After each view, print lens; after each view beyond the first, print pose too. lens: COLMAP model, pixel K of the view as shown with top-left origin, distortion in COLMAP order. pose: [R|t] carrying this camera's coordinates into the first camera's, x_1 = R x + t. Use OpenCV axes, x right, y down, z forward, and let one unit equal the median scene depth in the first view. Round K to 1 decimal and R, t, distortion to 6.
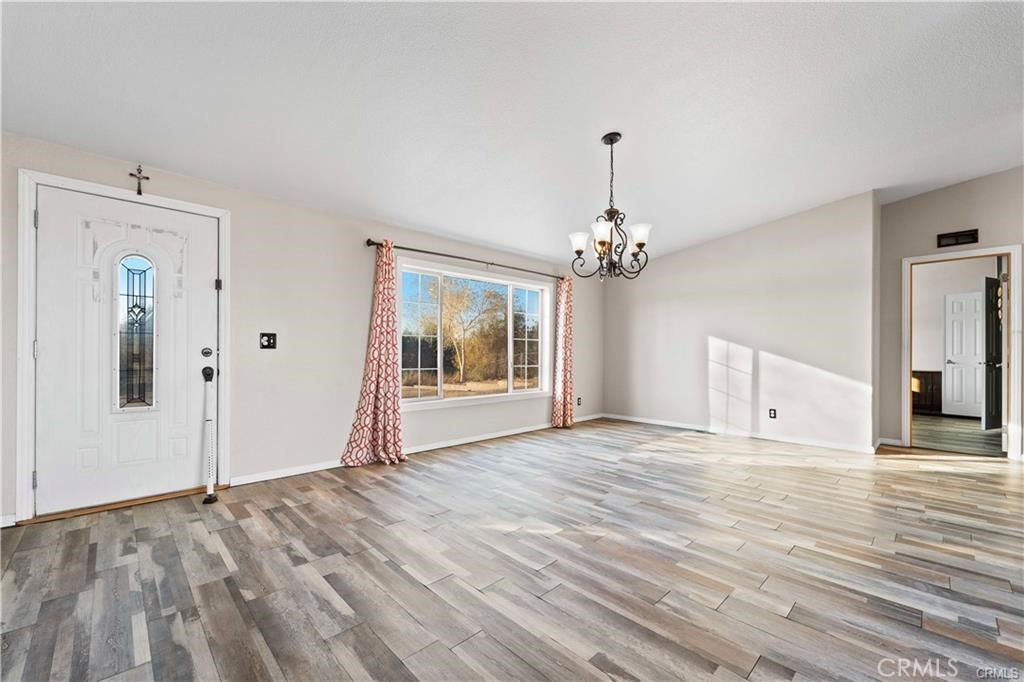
lens RADIAL K [[419.1, 0, 511.5], [0, 419.1, 347.9], [0, 0, 1]] dist [-0.002556, -0.000220]
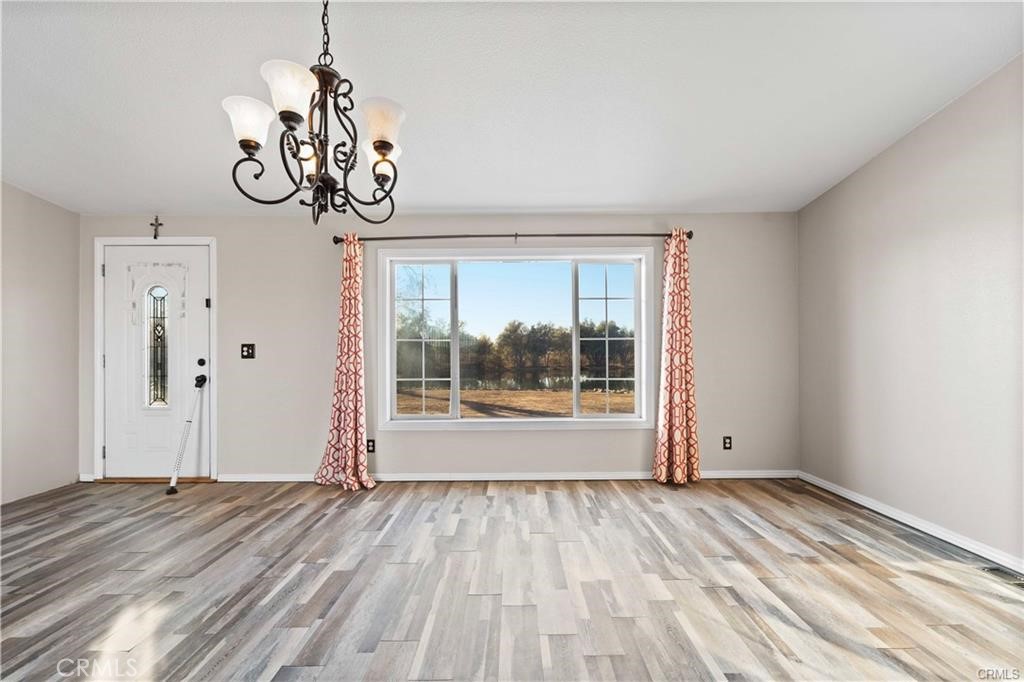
lens RADIAL K [[419.1, 0, 510.6], [0, 419.1, 348.7], [0, 0, 1]] dist [-0.002556, -0.000220]
pose [[0.717943, -0.016555, -0.695905, 0.645883], [0.016406, 0.999842, -0.006860, -0.004678], [0.695909, -0.006492, 0.718101, 0.704466]]
